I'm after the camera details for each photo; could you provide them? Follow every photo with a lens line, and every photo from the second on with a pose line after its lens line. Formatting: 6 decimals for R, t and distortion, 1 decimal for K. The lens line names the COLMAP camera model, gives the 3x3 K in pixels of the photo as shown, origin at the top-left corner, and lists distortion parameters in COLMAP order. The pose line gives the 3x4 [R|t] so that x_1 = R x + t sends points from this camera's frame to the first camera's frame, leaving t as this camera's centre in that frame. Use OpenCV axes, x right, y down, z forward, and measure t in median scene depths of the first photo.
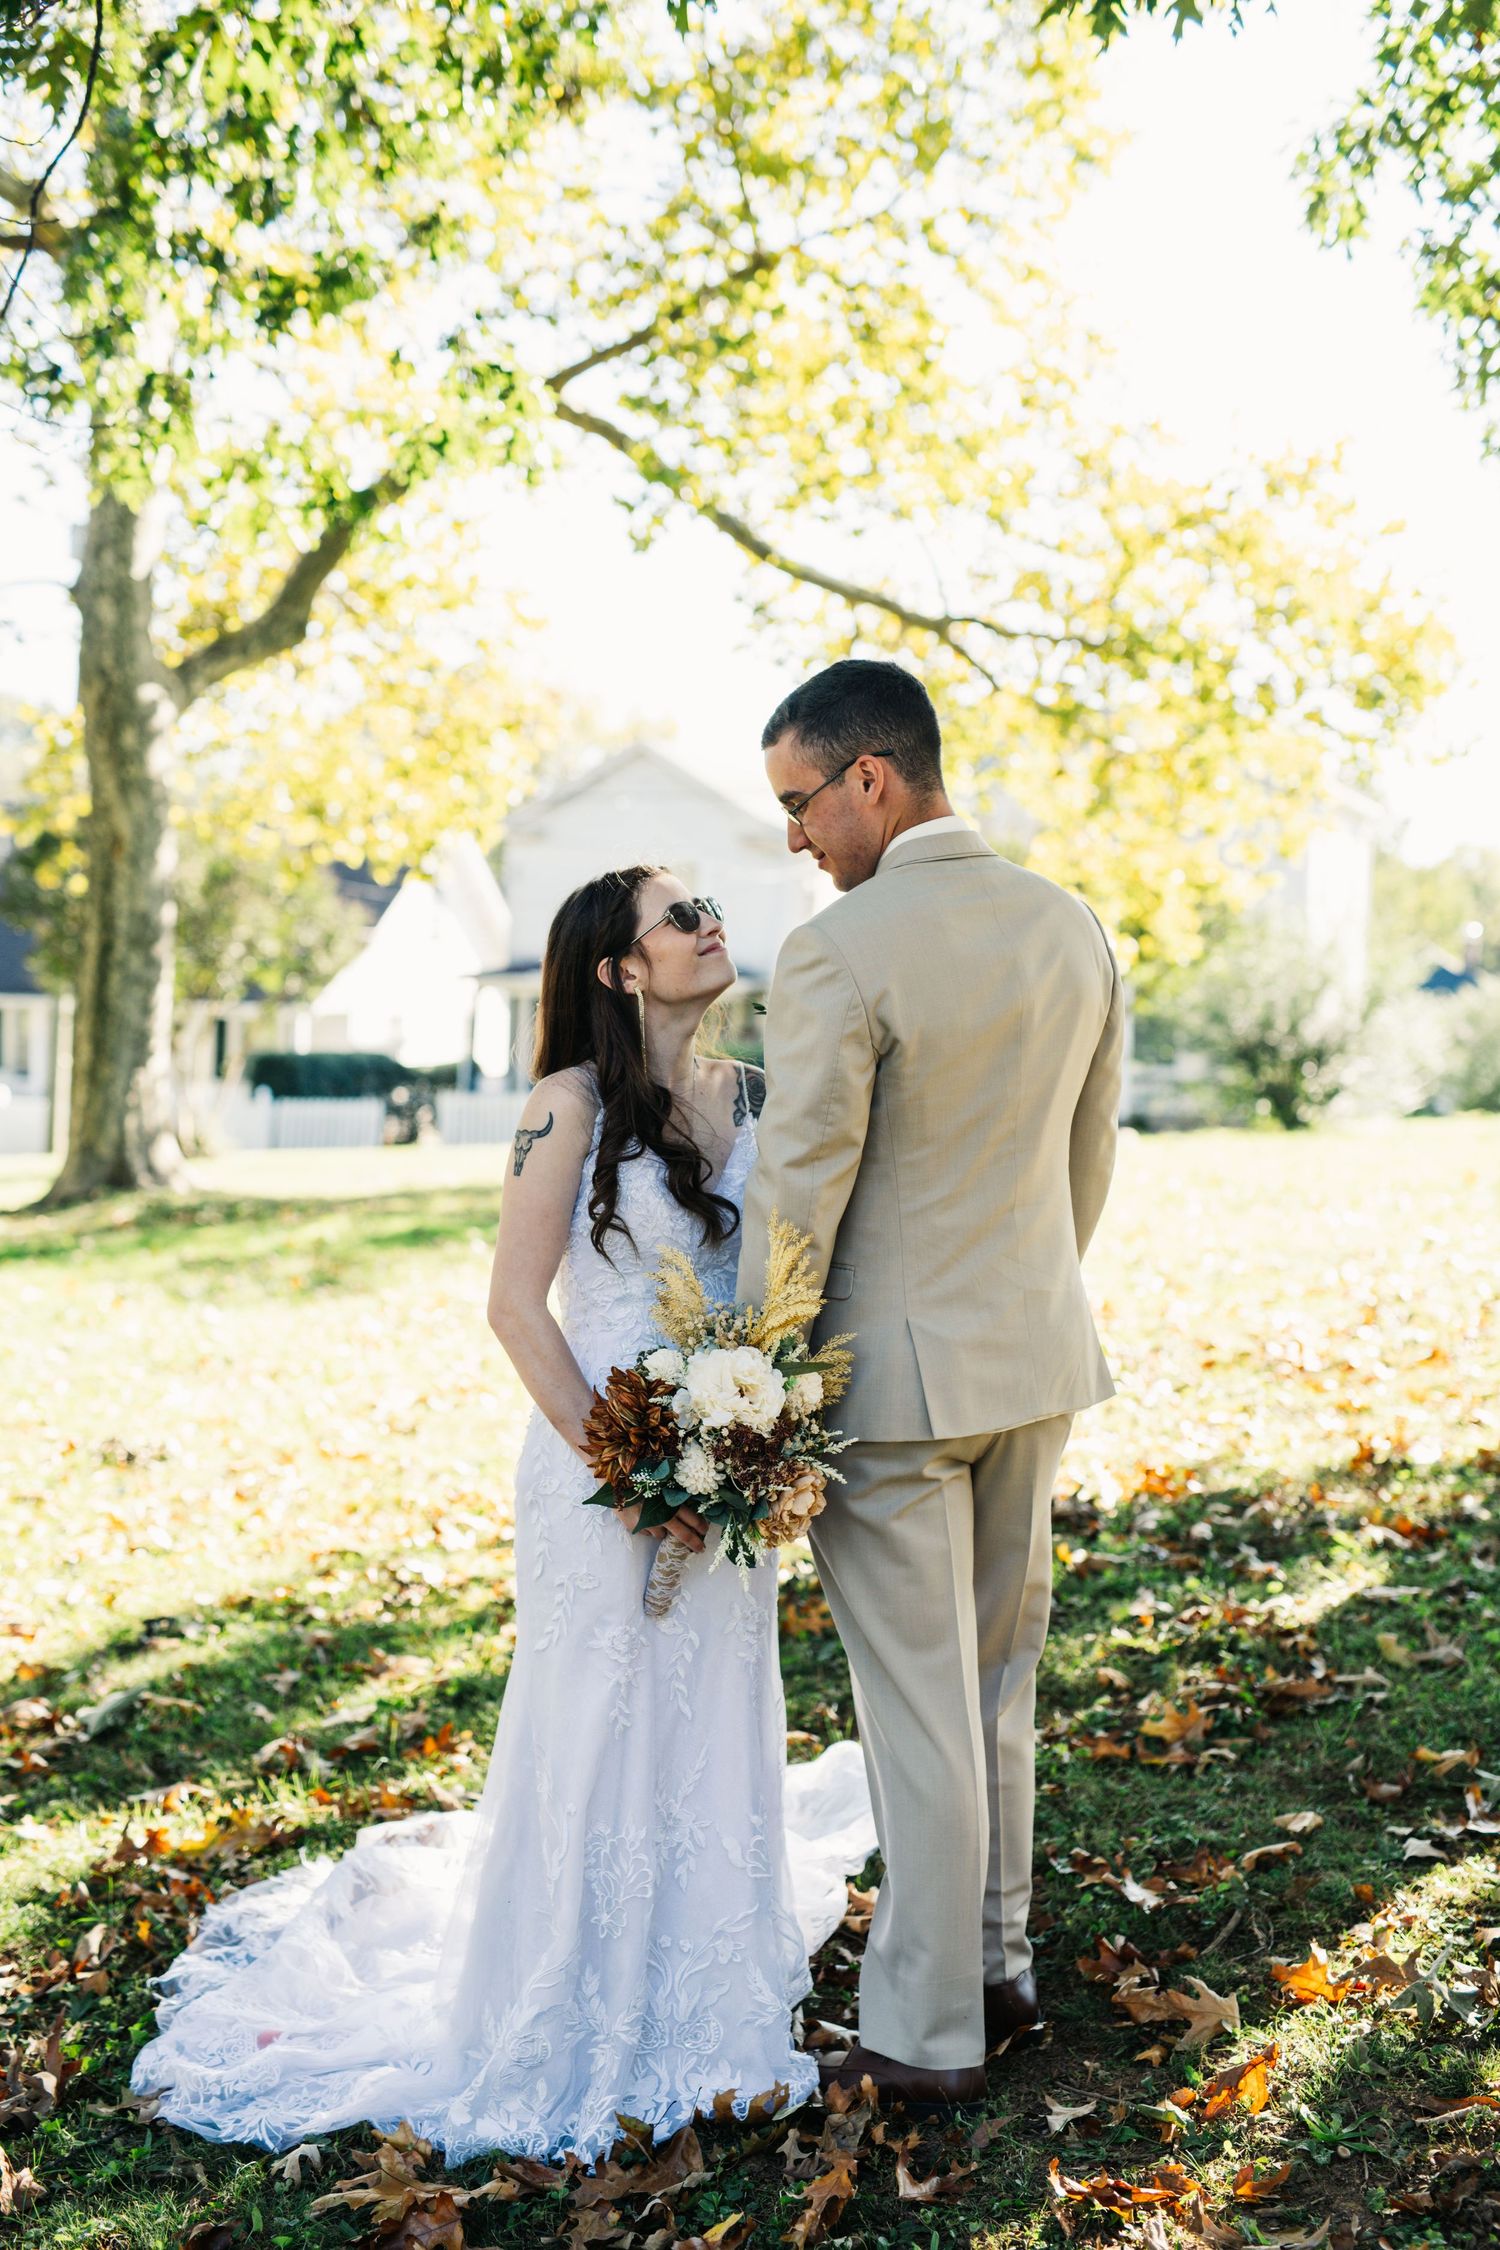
lens RADIAL K [[3641.6, 0, 750.0], [0, 3641.6, 1125.0], [0, 0, 1]] dist [-0.027044, -0.704489]
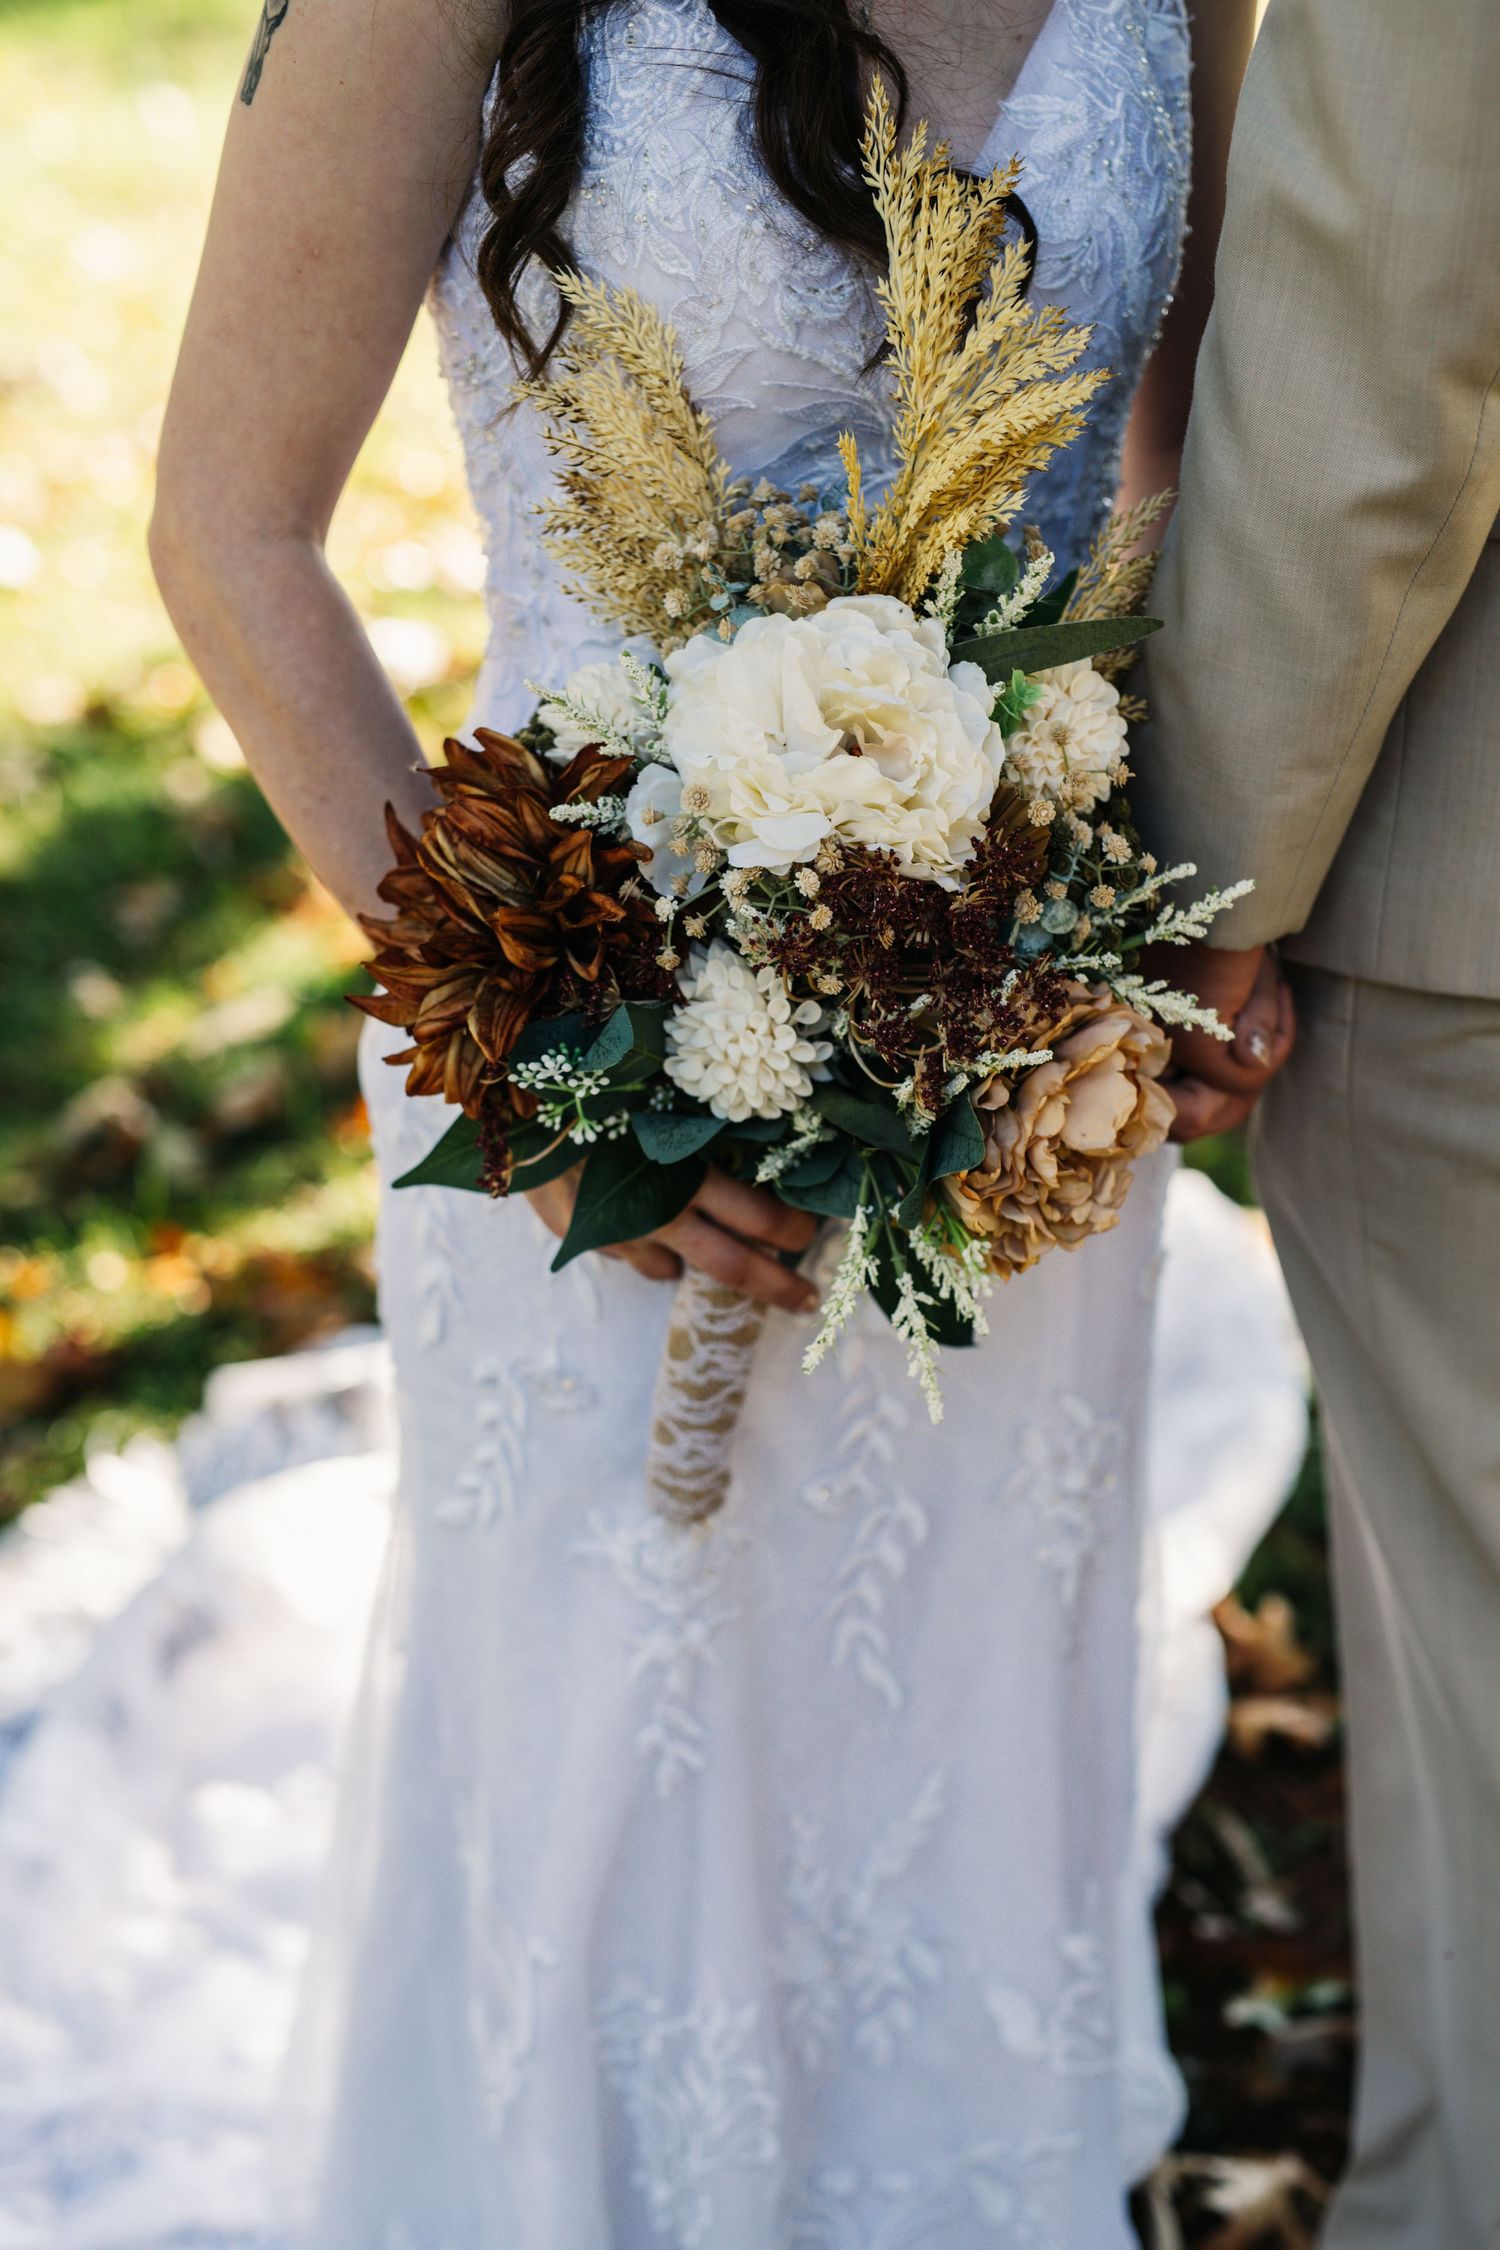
lens RADIAL K [[3641.6, 0, 750.0], [0, 3641.6, 1125.0], [0, 0, 1]] dist [-0.027044, -0.704489]
pose [[0.993492, -0.096001, -0.061299, 0.004392], [0.099014, 0.993919, 0.048174, 0.087968], [0.056301, -0.053930, 0.996956, 0.701420]]
